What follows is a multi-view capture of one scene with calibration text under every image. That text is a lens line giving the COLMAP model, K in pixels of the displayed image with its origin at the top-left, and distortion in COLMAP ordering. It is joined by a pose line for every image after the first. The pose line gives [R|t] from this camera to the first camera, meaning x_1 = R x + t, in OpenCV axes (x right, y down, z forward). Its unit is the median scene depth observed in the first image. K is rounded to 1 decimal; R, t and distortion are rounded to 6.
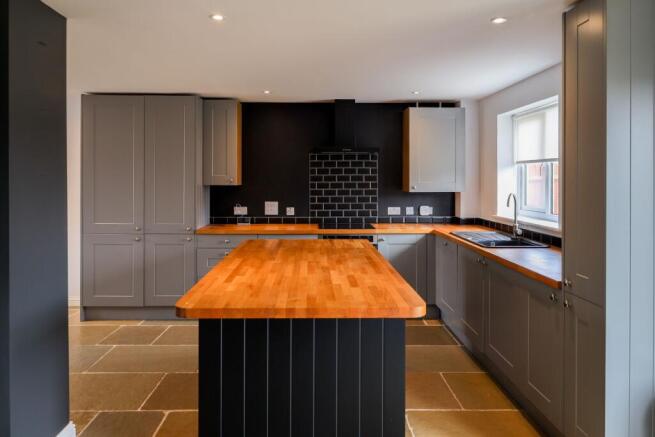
lens RADIAL K [[453.9, 0, 324.0], [0, 453.9, 182.5], [0, 0, 1]] dist [-0.017137, 0.020941]
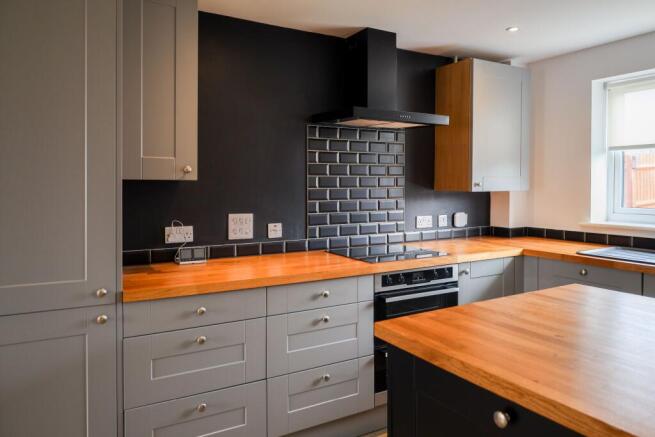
lens RADIAL K [[453.9, 0, 325.5], [0, 453.9, 188.9], [0, 0, 1]] dist [-0.017137, 0.020941]
pose [[0.882727, -0.007041, 0.469833, -0.284827], [0.004695, 0.999970, 0.006164, 0.012105], [-0.469863, -0.003235, 0.882734, 0.525377]]
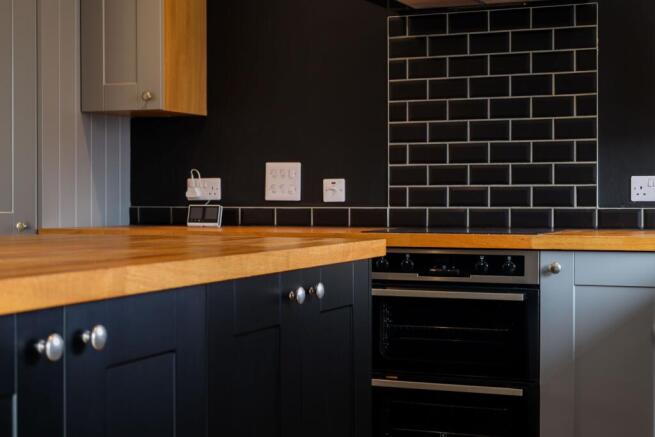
lens RADIAL K [[1075.4, 0, 325.6], [0, 1075.4, 218.7], [0, 0, 1]] dist [-0.040776, 0.000000]
pose [[0.918895, 0.006054, -0.394457, 0.247550], [0.000215, 0.999874, 0.015847, 0.075339], [0.394503, -0.014647, 0.918778, 0.273269]]
